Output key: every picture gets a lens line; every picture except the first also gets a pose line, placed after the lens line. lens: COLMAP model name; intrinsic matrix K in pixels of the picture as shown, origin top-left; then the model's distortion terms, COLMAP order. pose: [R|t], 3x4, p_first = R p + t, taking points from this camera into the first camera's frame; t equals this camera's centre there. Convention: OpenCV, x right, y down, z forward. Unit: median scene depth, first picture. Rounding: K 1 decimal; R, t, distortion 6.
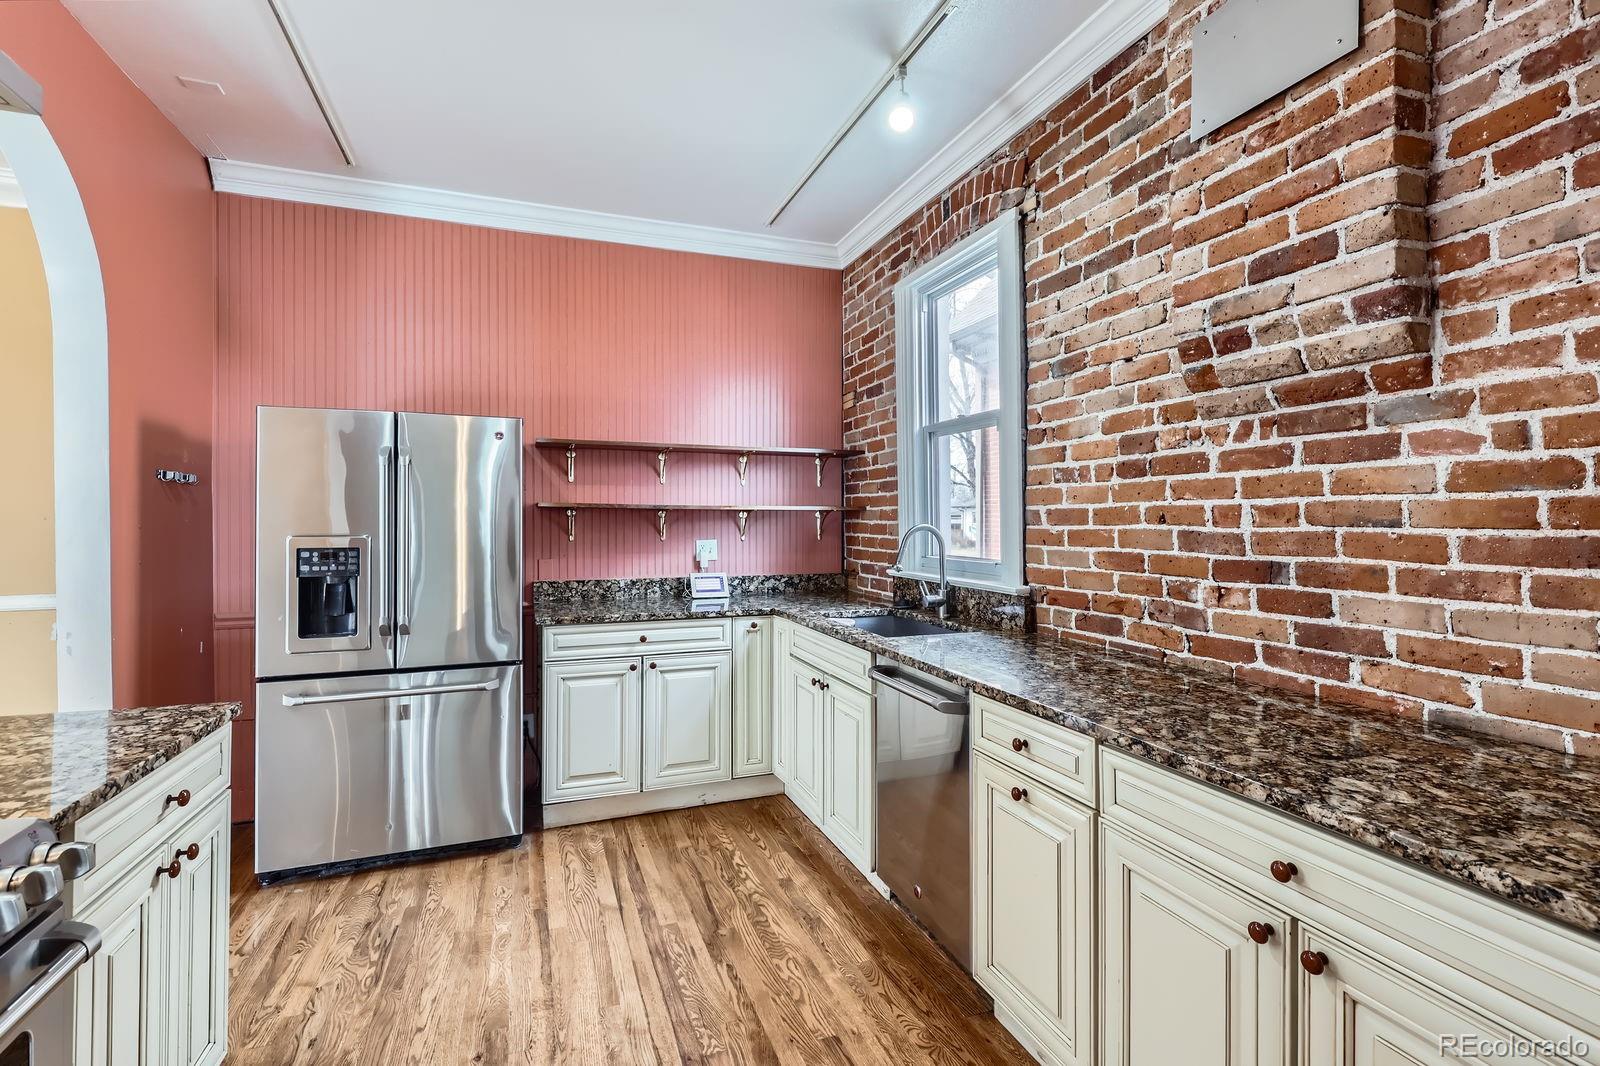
lens RADIAL K [[732.5, 0, 795.0], [0, 732.5, 525.5], [0, 0, 1]] dist [0.004642, -0.001600]
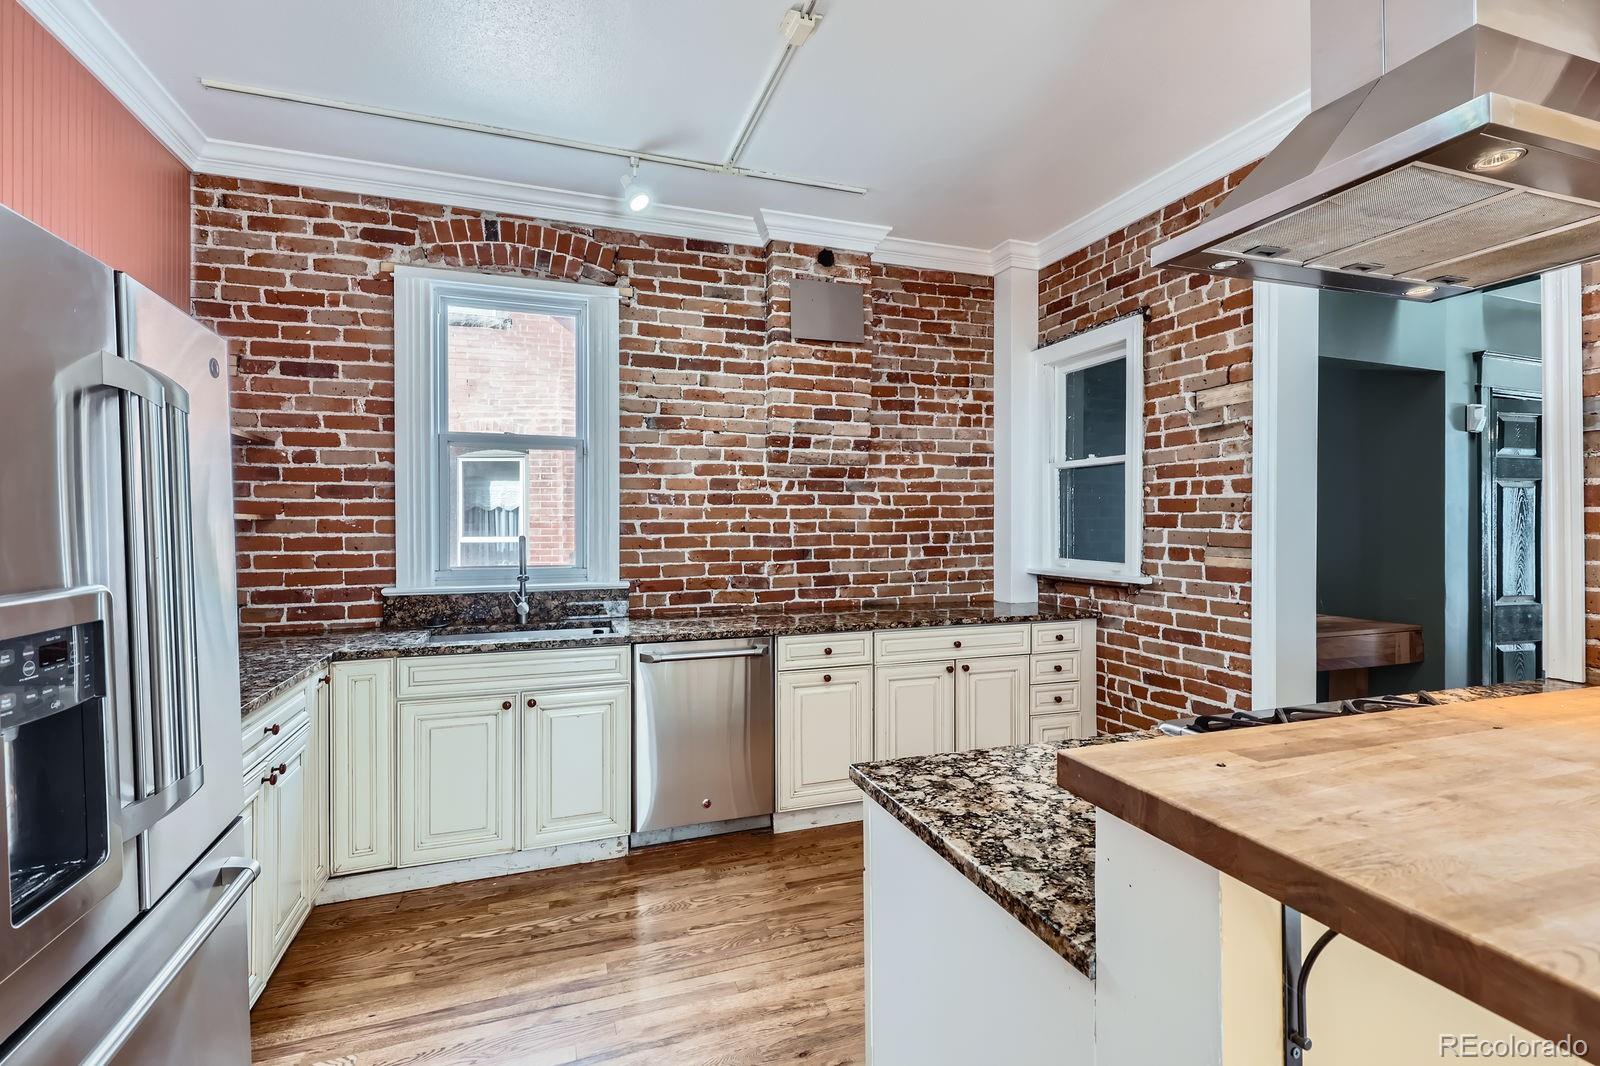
lens RADIAL K [[732.5, 0, 800.9], [0, 732.5, 531.8], [0, 0, 1]] dist [0.004642, -0.001600]
pose [[0.011900, -0.009768, 0.999881, -1.283997], [0.011292, 0.999890, 0.009633, -0.018581], [-0.999865, 0.011176, 0.012009, 0.864225]]
